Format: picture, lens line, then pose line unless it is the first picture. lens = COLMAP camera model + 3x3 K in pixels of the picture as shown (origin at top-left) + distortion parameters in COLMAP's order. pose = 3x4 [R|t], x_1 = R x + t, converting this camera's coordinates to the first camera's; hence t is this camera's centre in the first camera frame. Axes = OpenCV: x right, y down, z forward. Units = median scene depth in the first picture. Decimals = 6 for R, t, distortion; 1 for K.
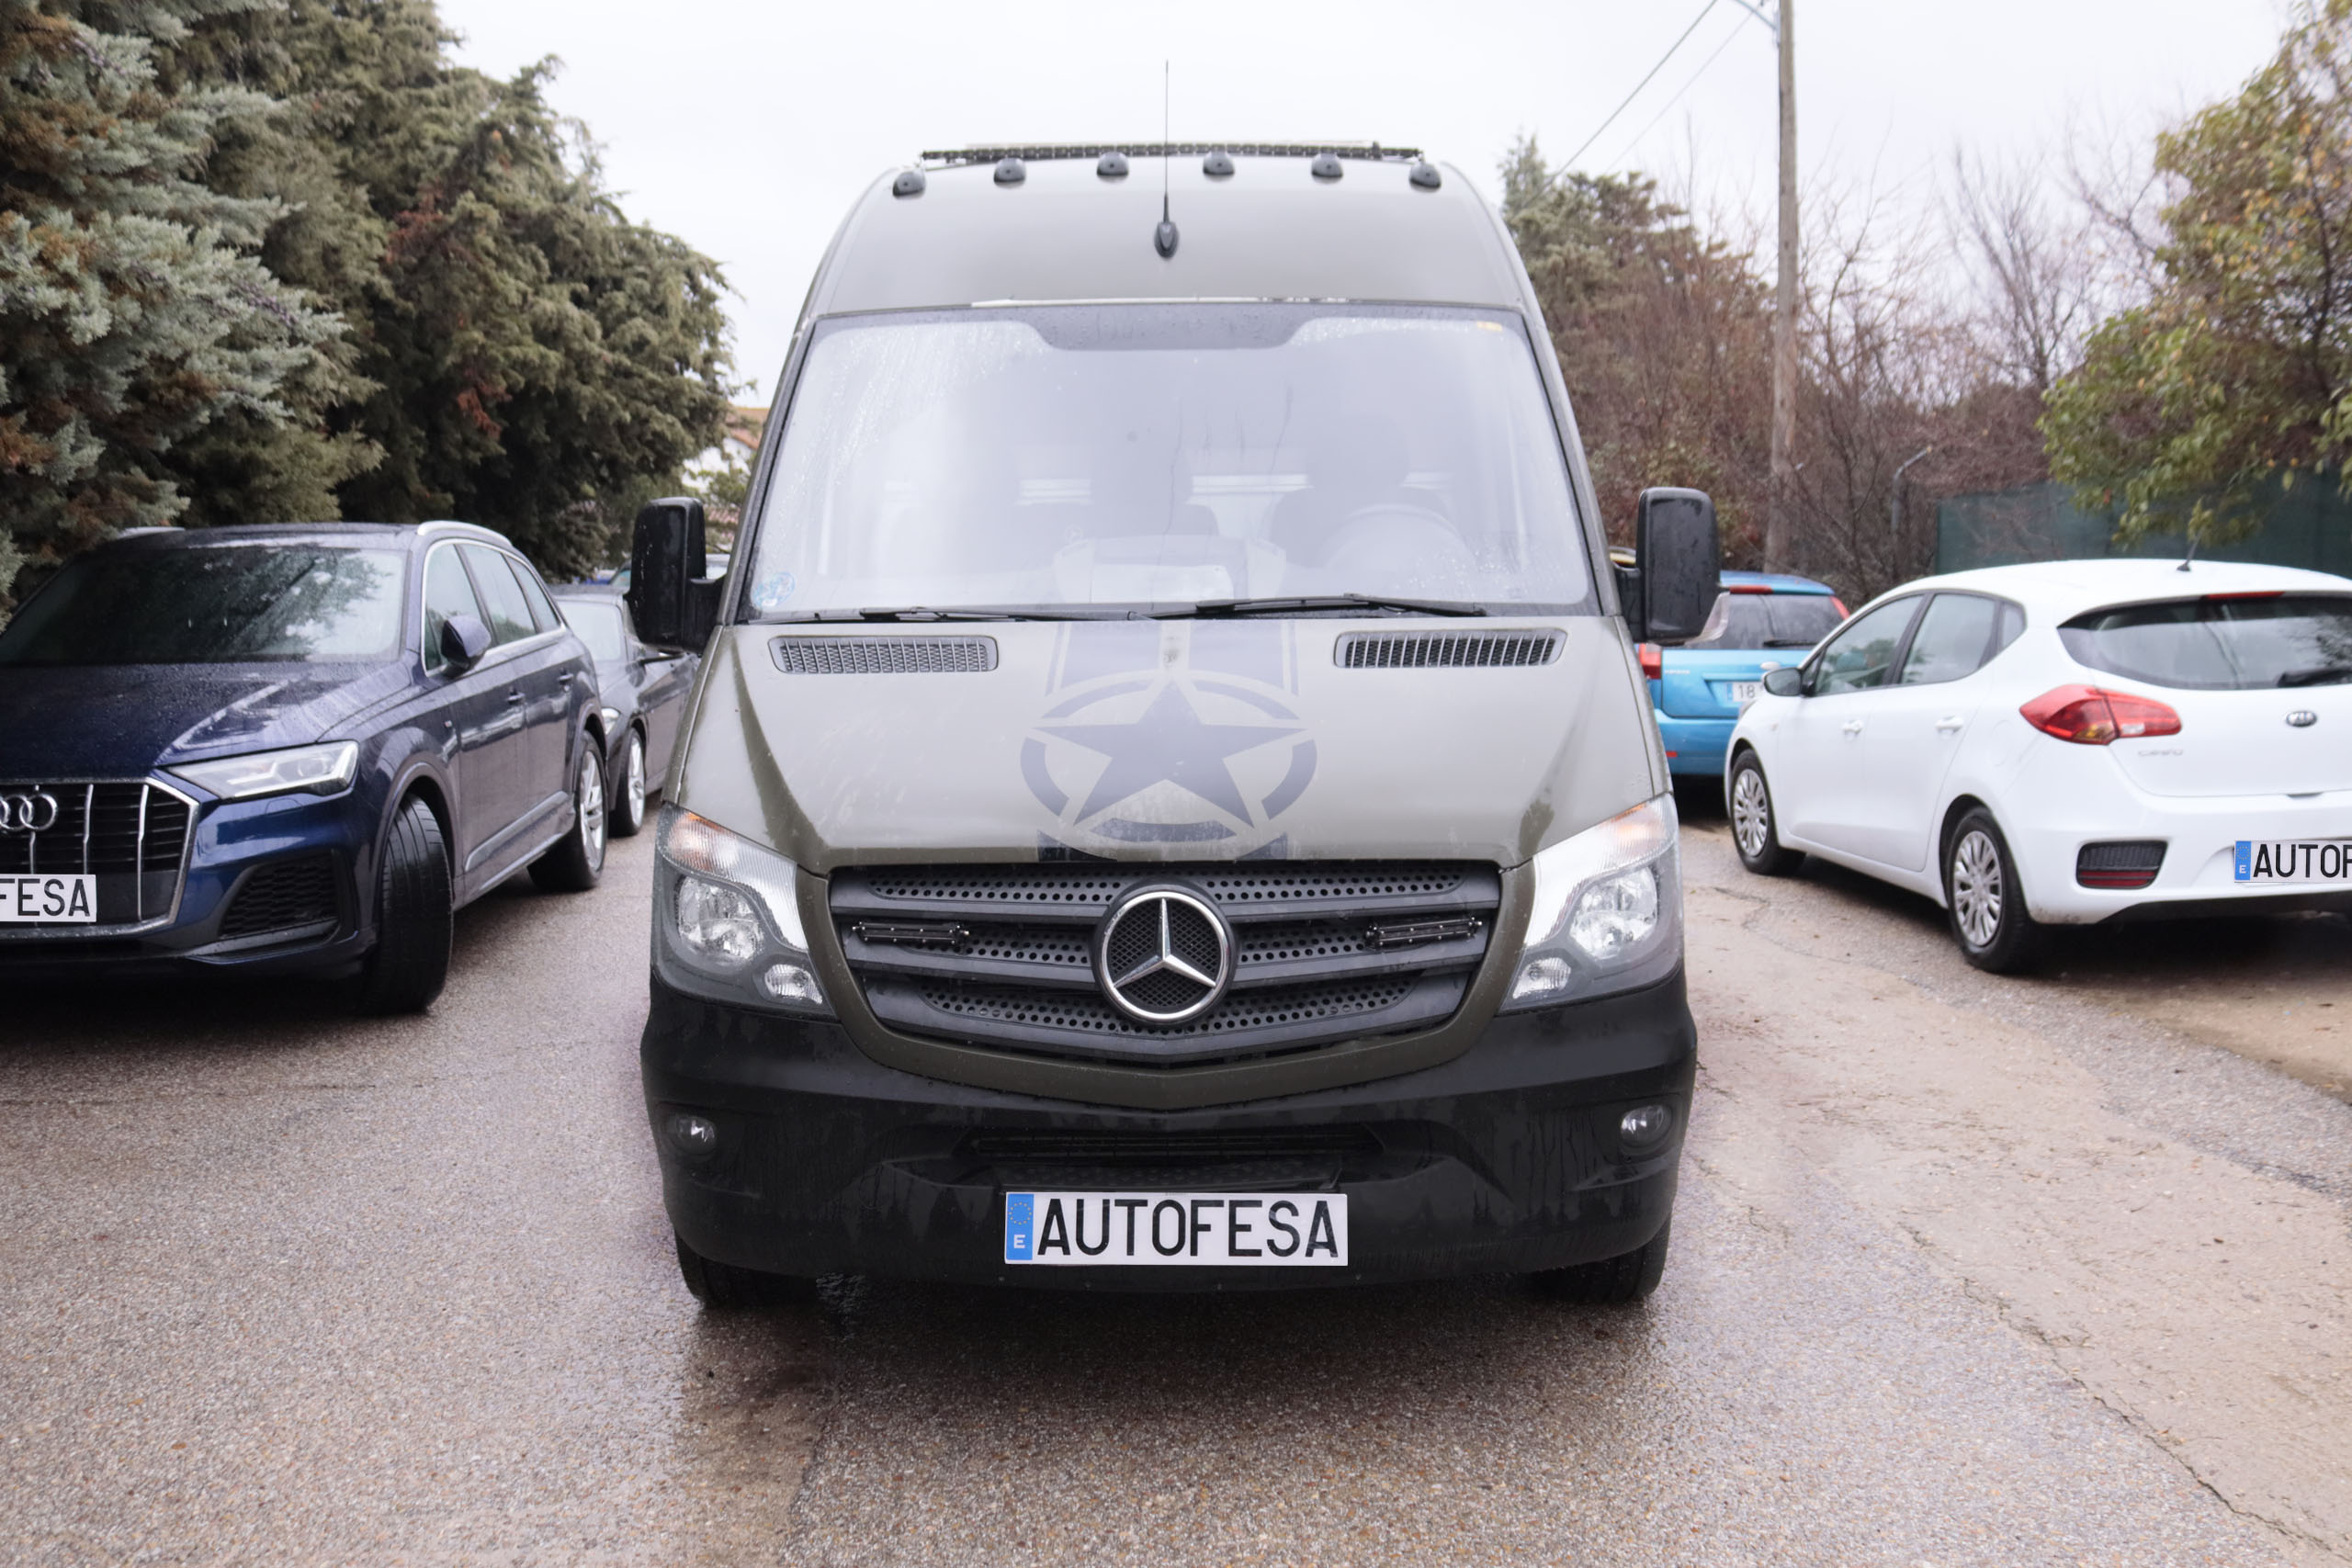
lens RADIAL K [[2329.4, 0, 1177.0], [0, 2329.4, 773.9], [0, 0, 1]] dist [-0.096417, 0.000000]
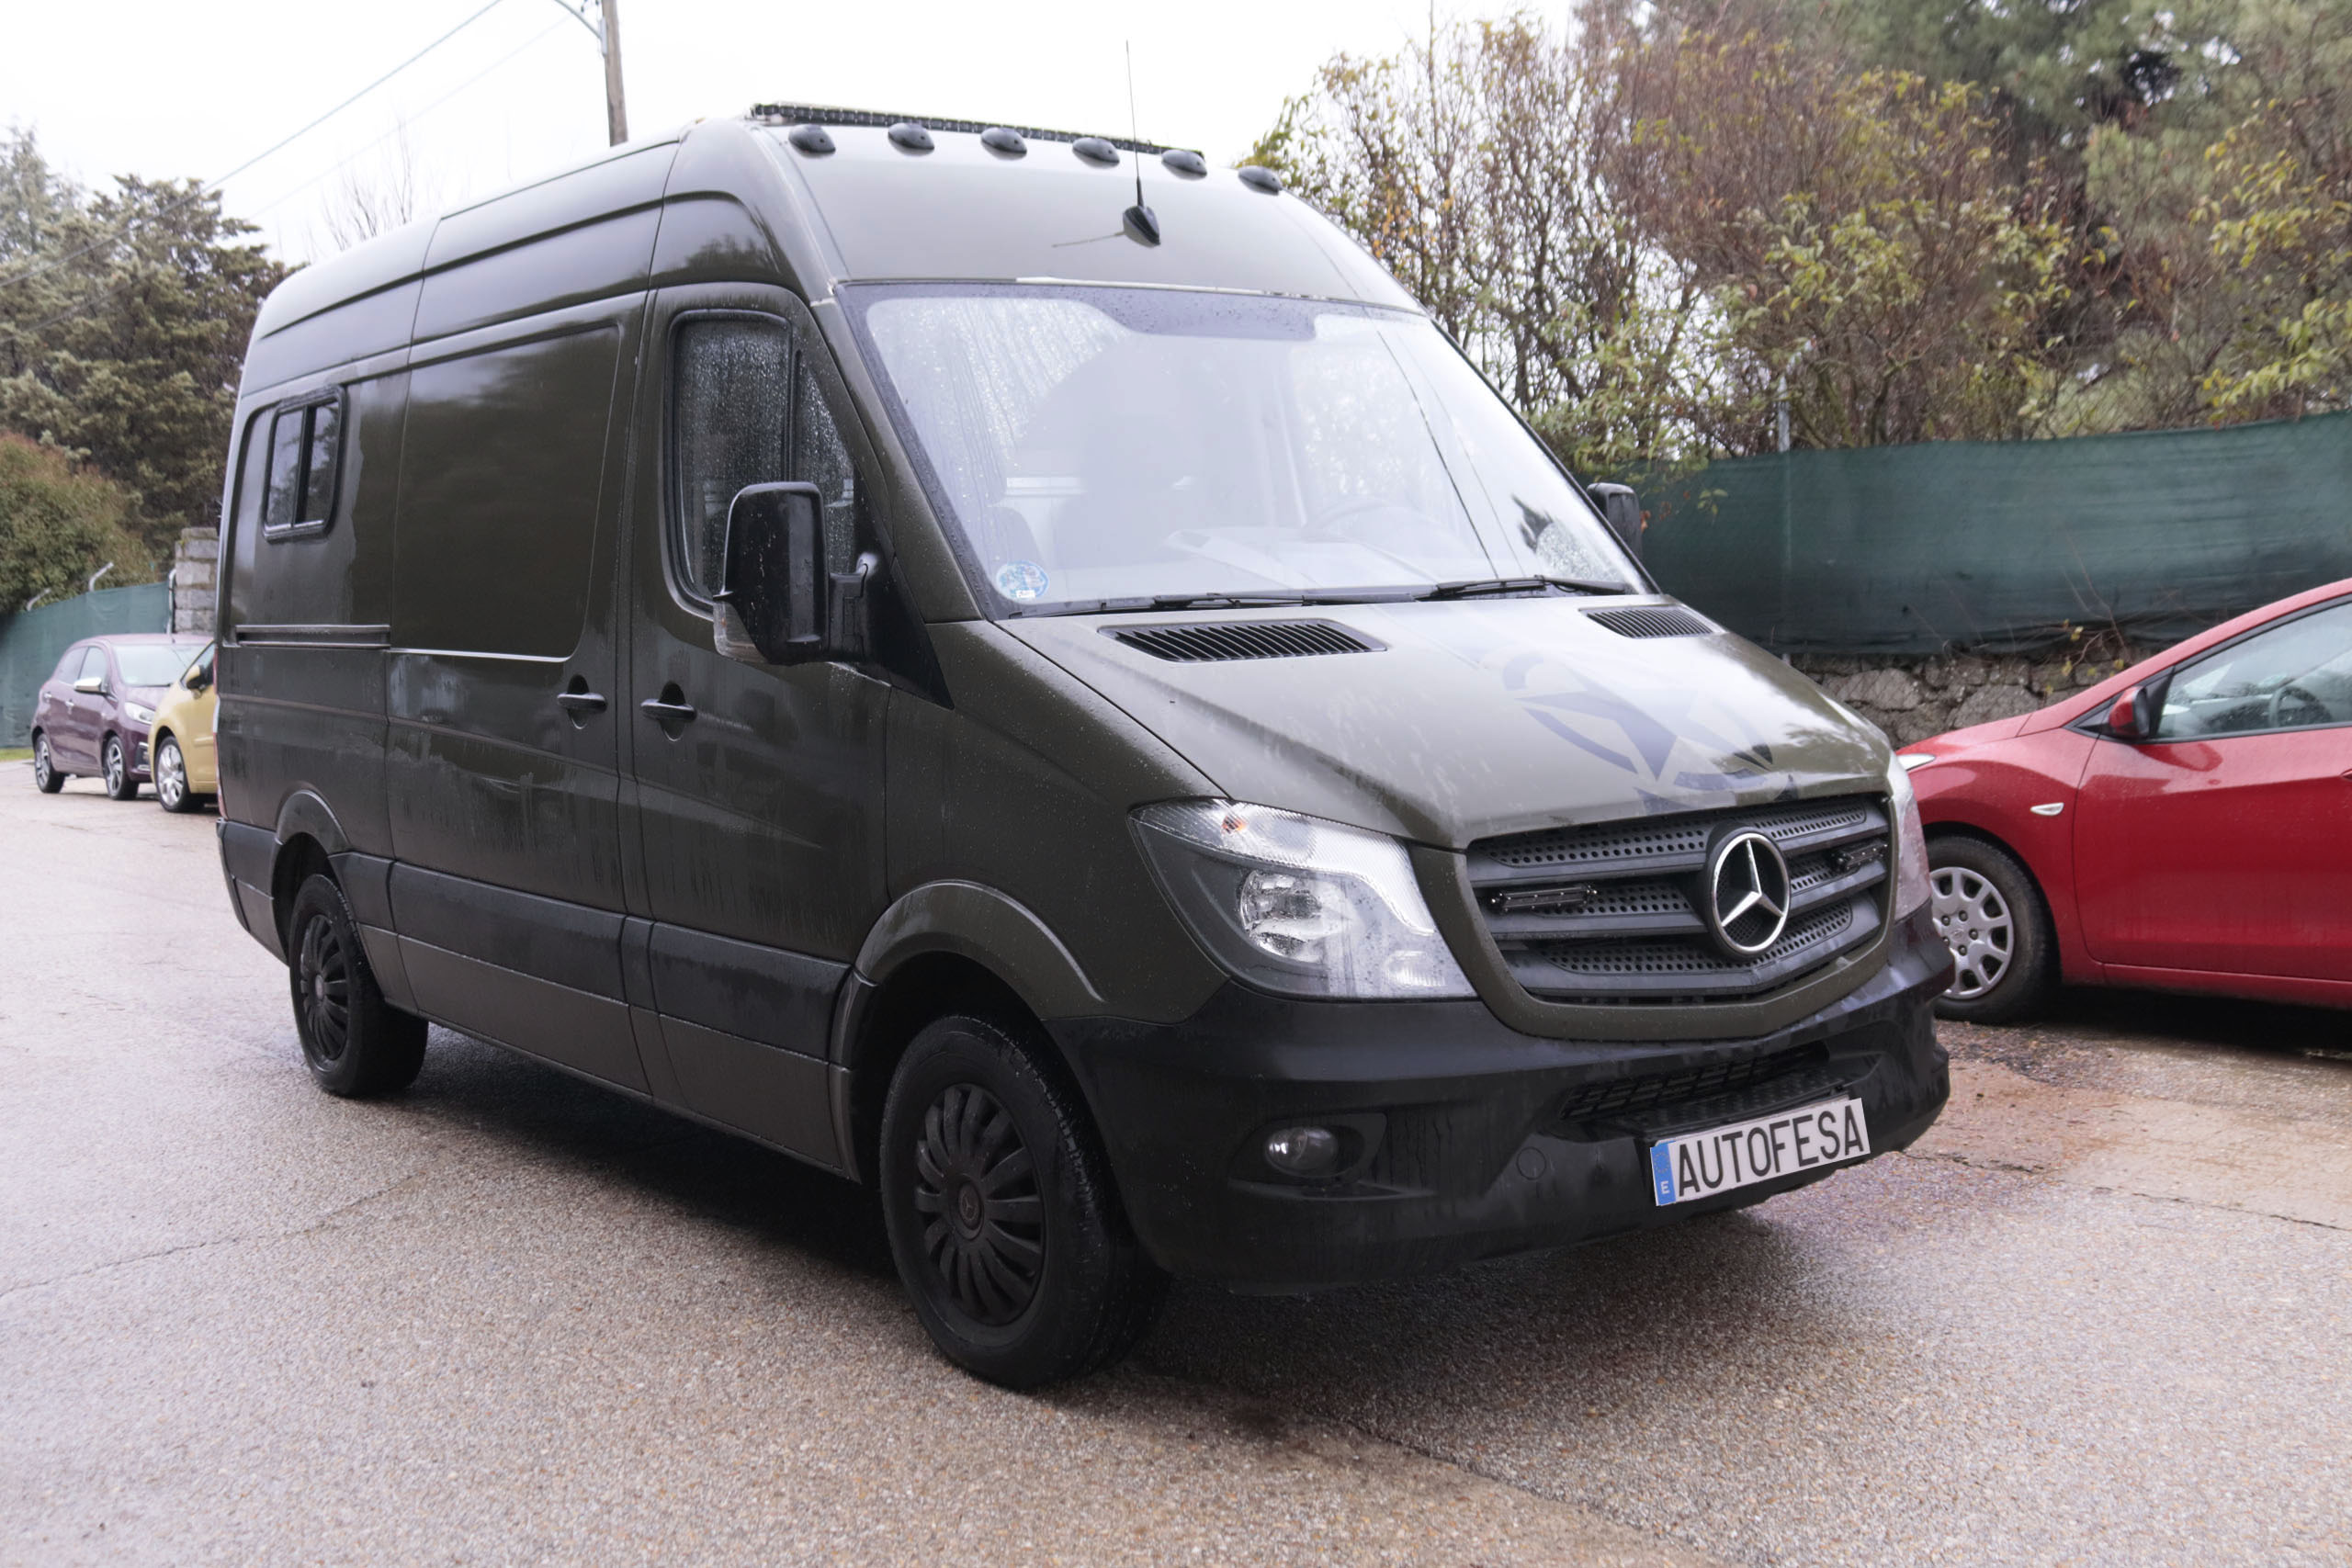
lens RADIAL K [[2500.1, 0, 1186.7], [0, 2500.1, 777.9], [0, 0, 1]] dist [0.009157, 0.000000]
pose [[0.802754, -0.067365, 0.592493, -0.866574], [0.085287, 0.996354, -0.002270, 0.005758], [-0.590180, 0.052354, 0.805572, 0.223687]]
